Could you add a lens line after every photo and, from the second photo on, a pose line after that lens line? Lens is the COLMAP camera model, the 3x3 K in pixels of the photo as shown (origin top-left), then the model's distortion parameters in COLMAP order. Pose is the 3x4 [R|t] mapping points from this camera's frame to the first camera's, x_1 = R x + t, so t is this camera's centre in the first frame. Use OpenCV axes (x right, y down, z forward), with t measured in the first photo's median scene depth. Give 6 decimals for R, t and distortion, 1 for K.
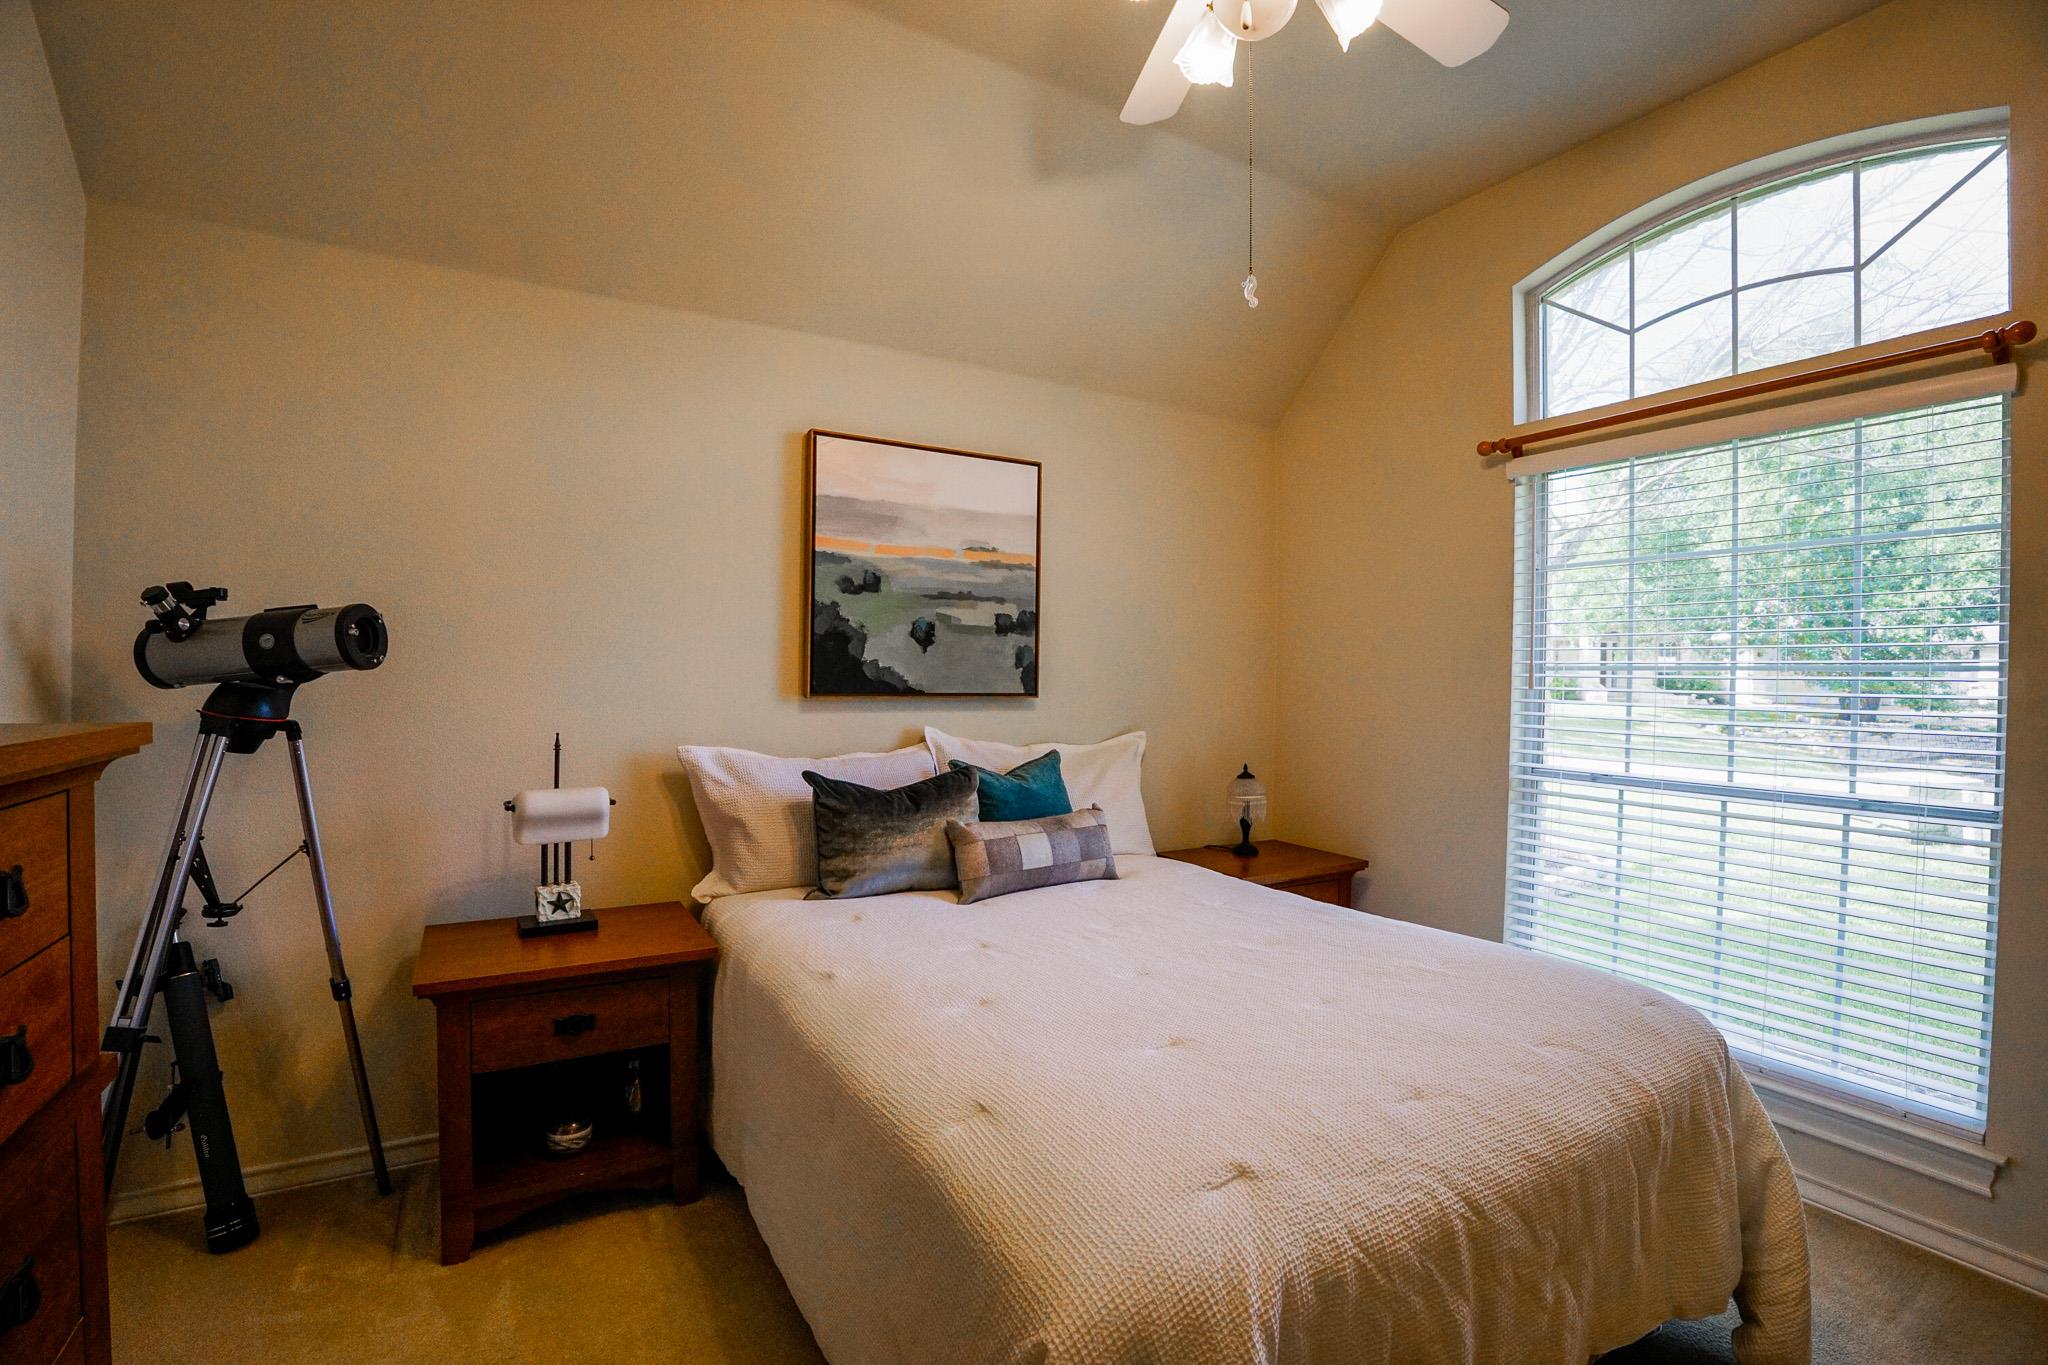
lens RADIAL K [[887.4, 0, 1030.6], [0, 887.4, 682.5], [0, 0, 1]] dist [-0.053884, 0.006317]
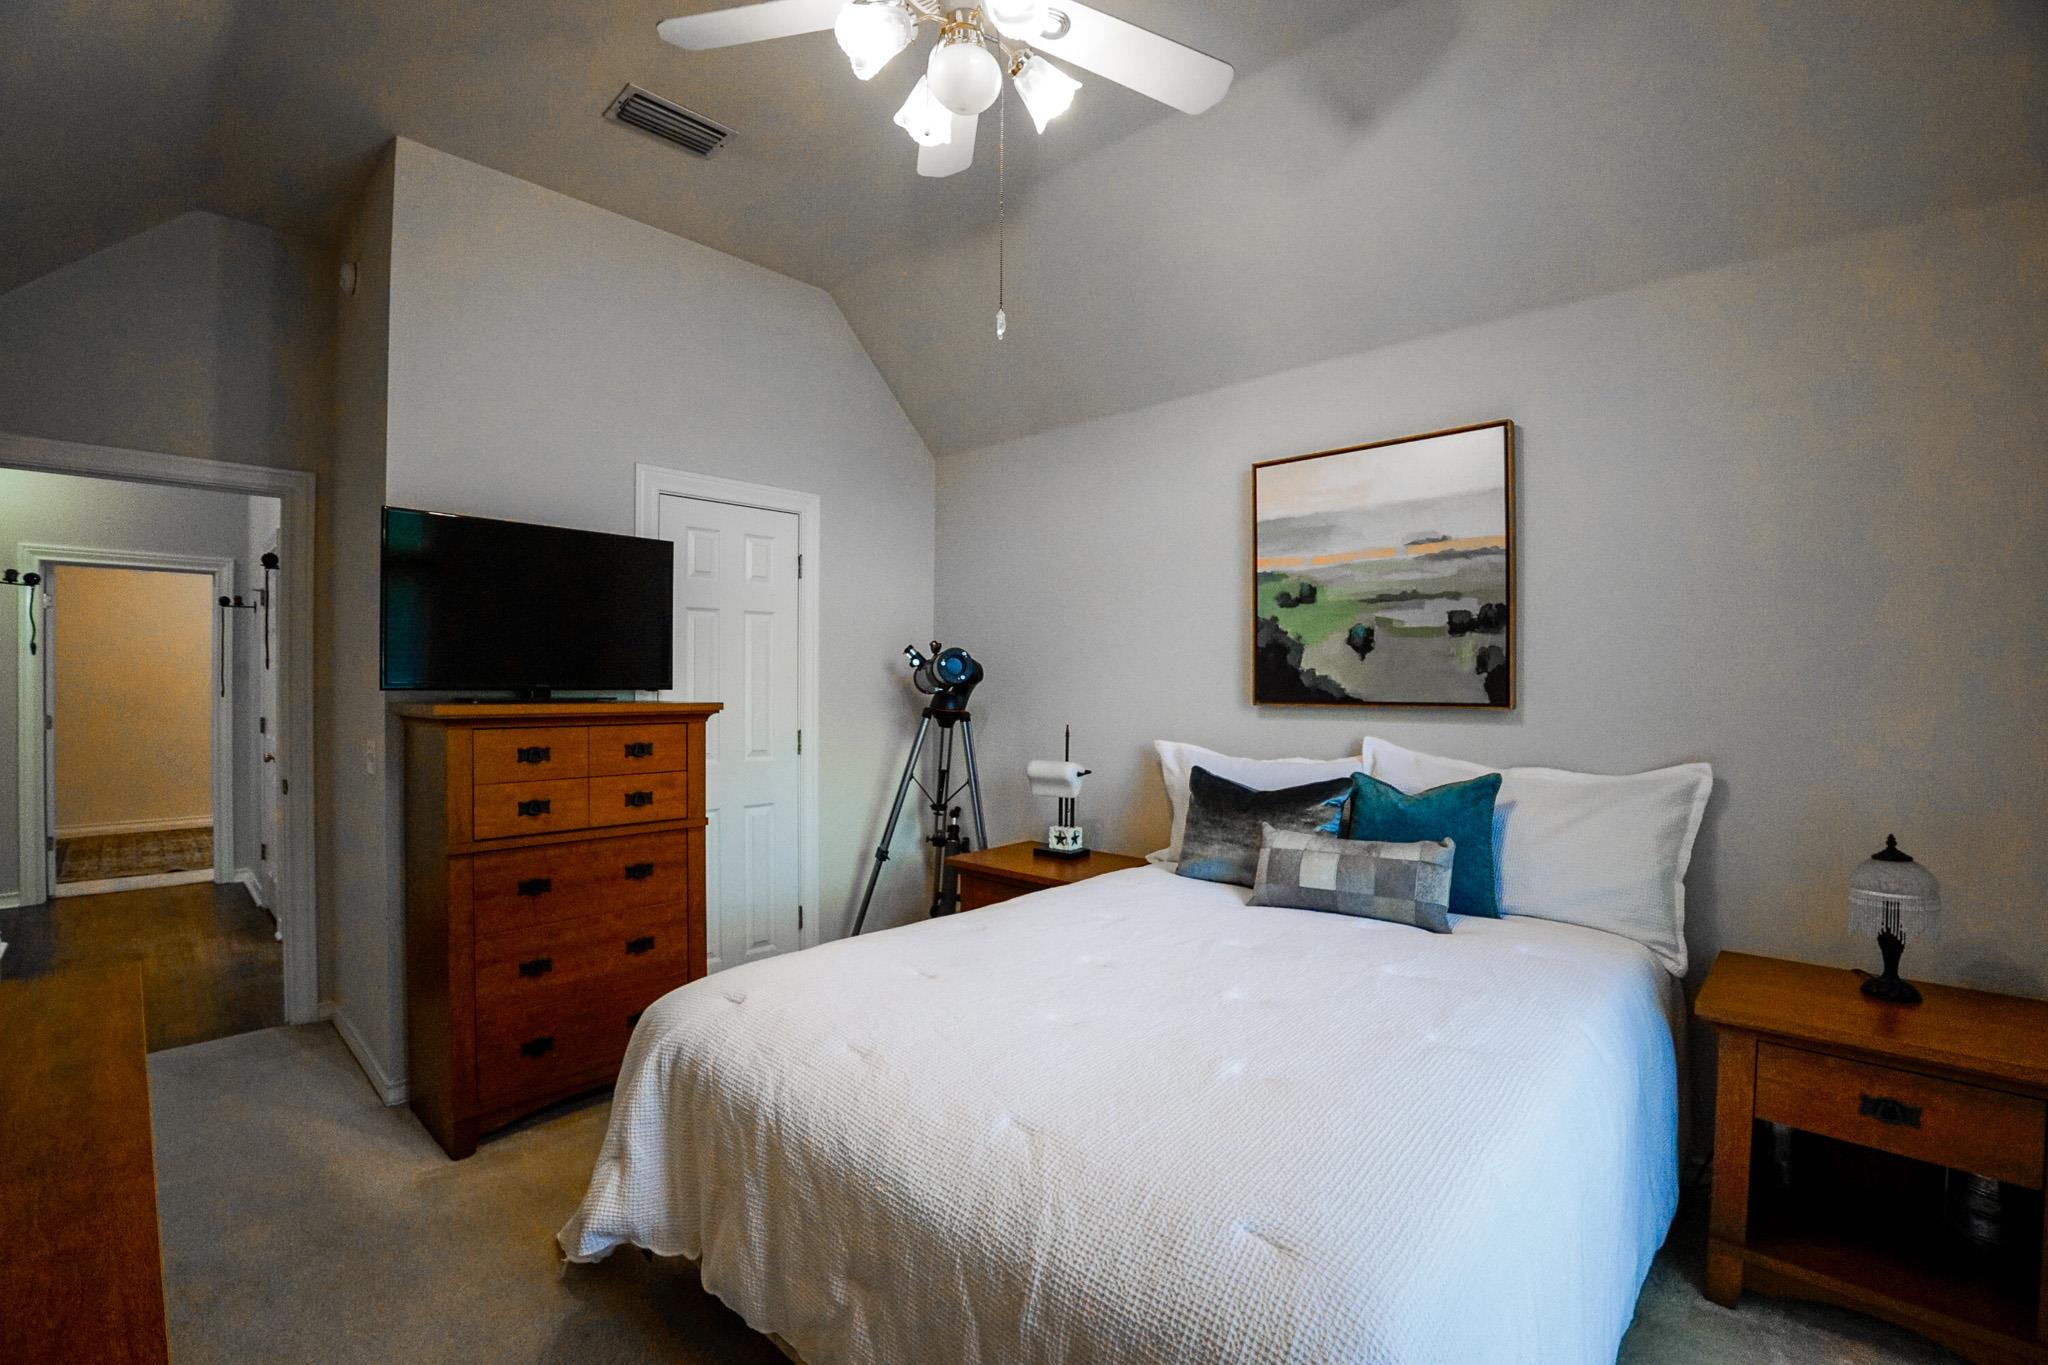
lens RADIAL K [[887.4, 0, 1035.8], [0, 887.4, 679.7], [0, 0, 1]] dist [-0.053884, 0.006317]
pose [[0.302123, -0.017659, -0.953105, 0.681772], [-0.005285, 0.999782, -0.020200, 0.008905], [0.953254, 0.011140, 0.301964, 0.373435]]
